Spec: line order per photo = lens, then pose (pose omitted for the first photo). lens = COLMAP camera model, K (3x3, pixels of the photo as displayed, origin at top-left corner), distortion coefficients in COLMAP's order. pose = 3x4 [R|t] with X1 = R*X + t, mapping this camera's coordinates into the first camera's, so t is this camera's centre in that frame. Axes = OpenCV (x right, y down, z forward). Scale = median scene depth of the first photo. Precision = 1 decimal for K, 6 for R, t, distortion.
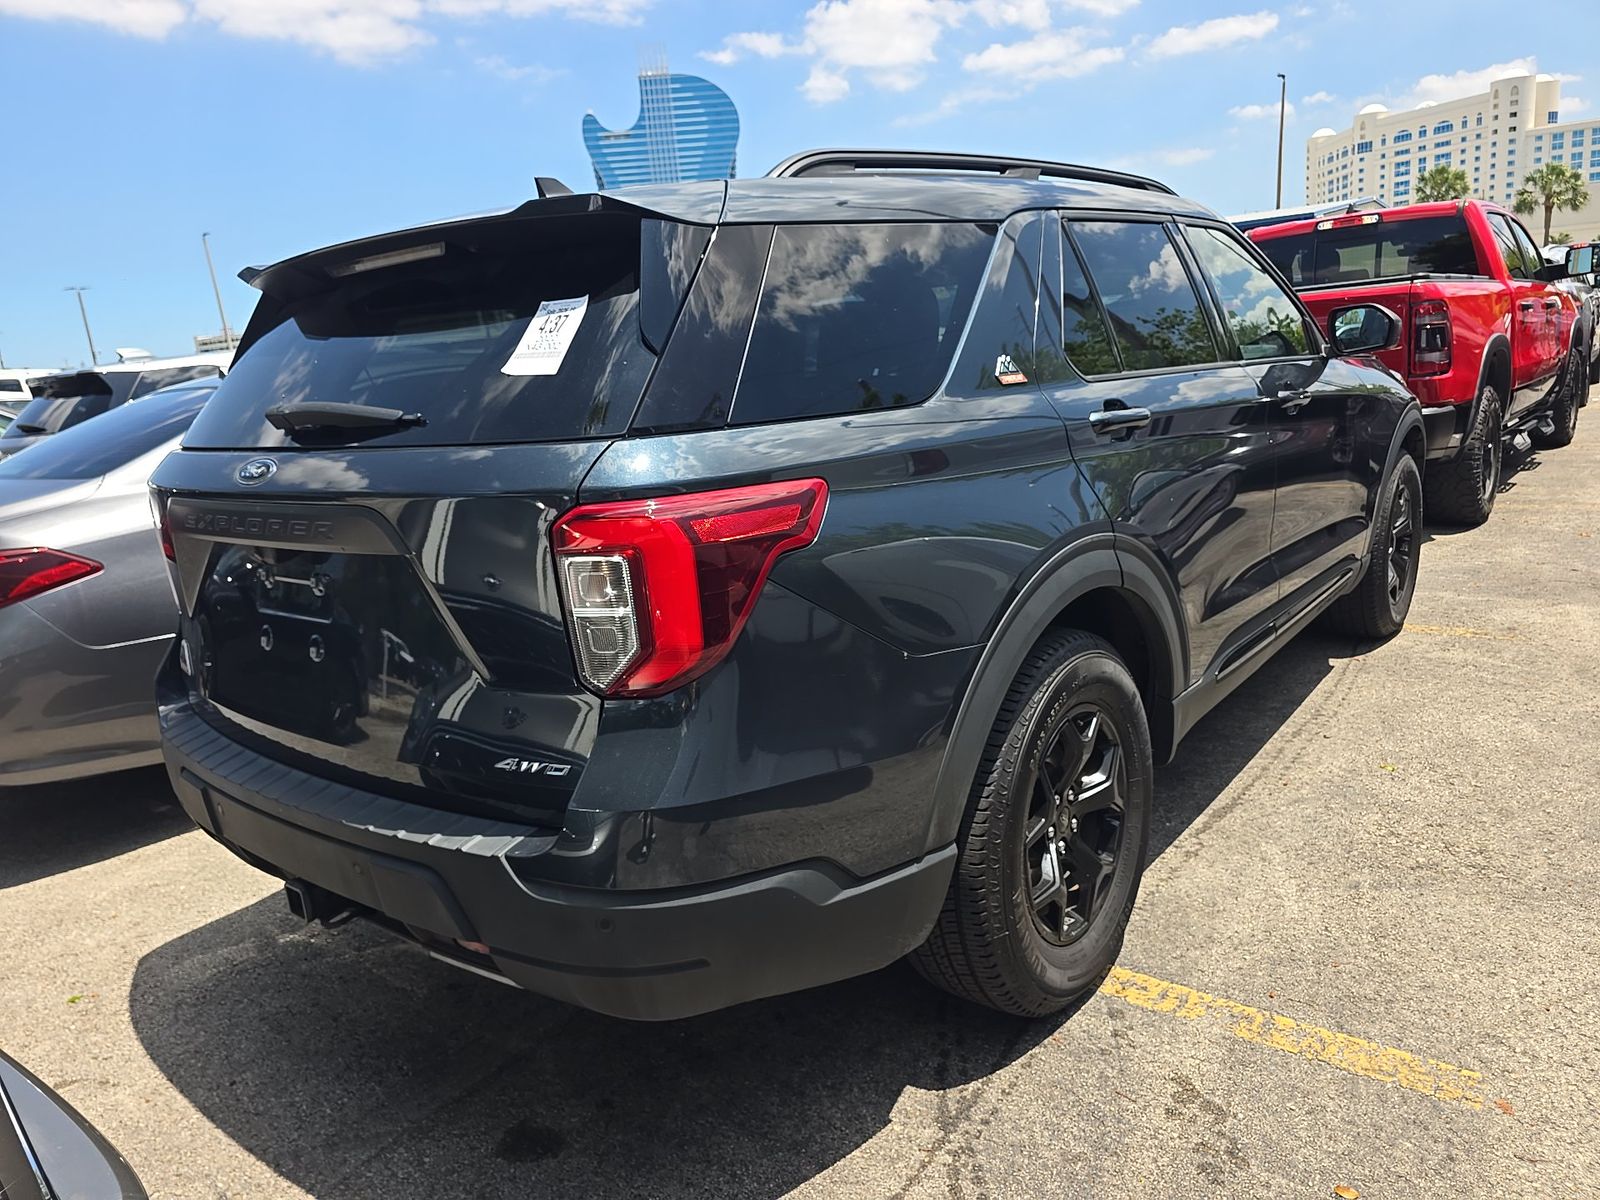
lens RADIAL K [[1091.7, 0, 811.7], [0, 1091.7, 590.2], [0, 0, 1]] dist [0.014481, -0.001855]
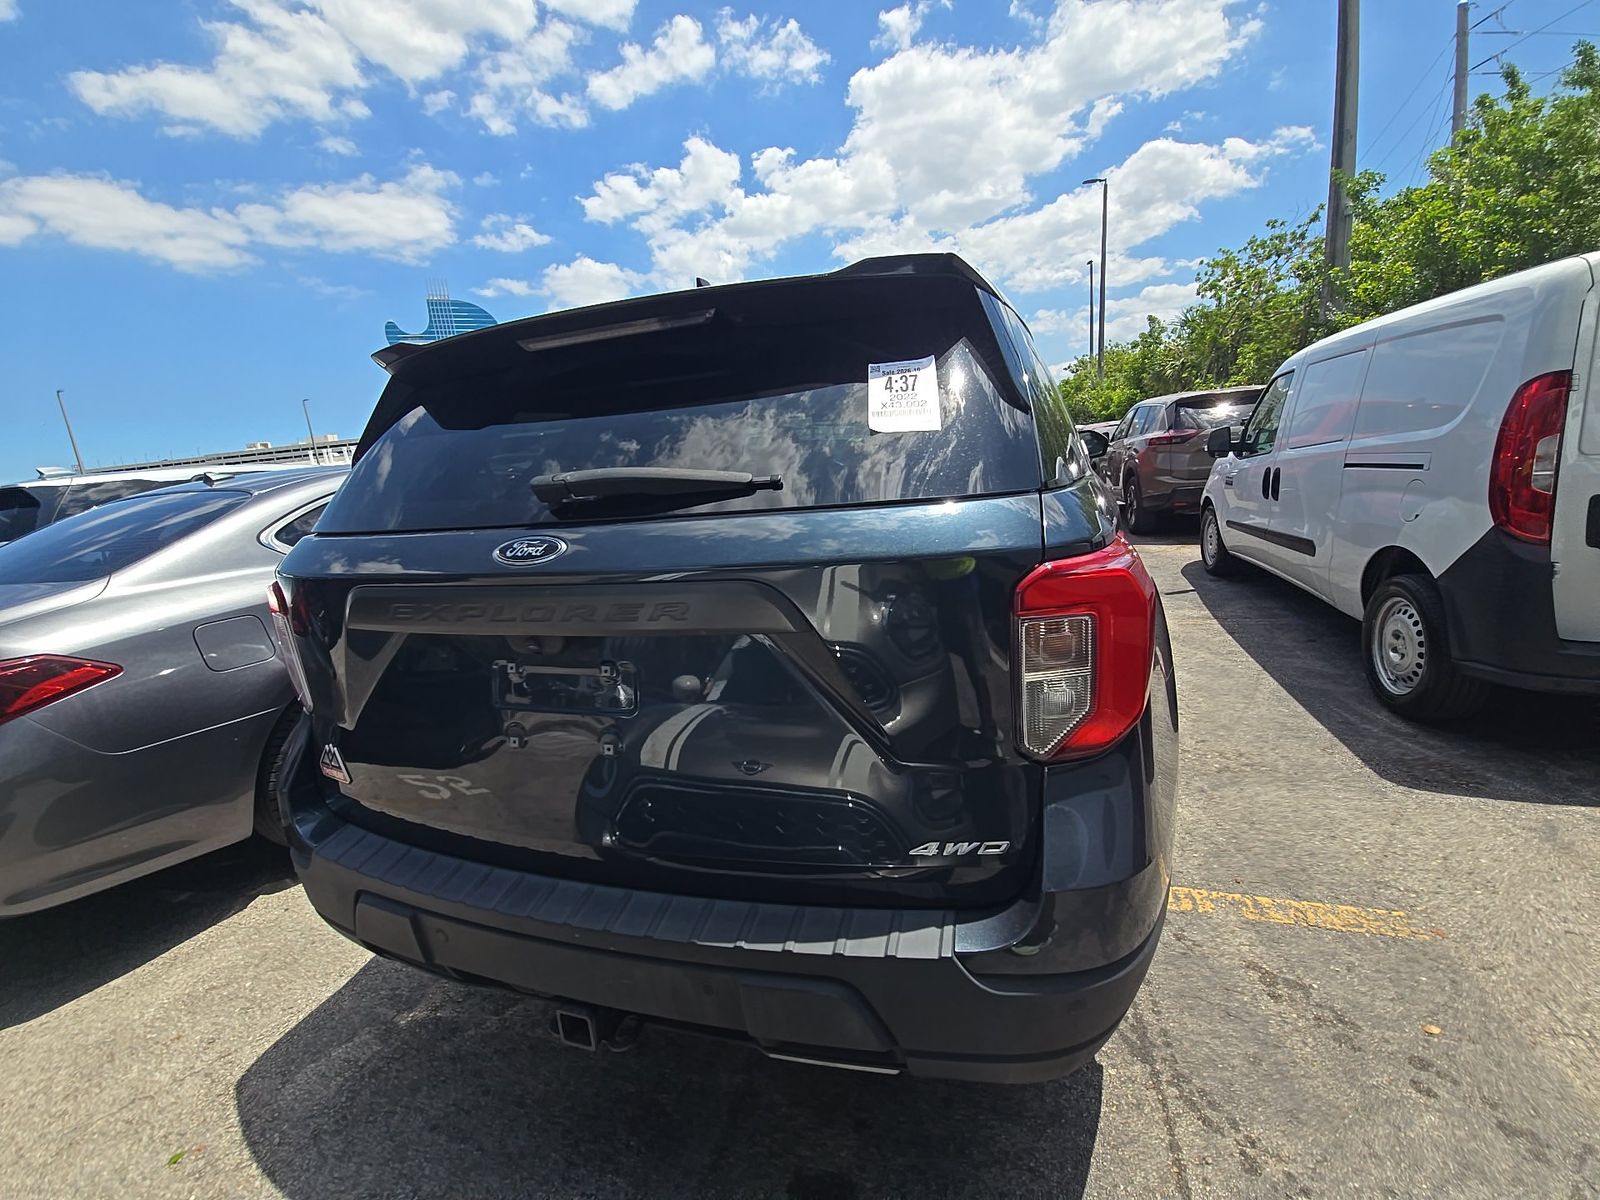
lens RADIAL K [[649.1, 0, 802.3], [0, 649.1, 594.5], [0, 0, 1]] dist [0.007449, -0.004446]
pose [[0.938442, -0.066746, 0.338926, -0.298937], [0.080023, 0.996471, -0.025335, -0.026180], [-0.336039, 0.050897, 0.940472, 0.278545]]
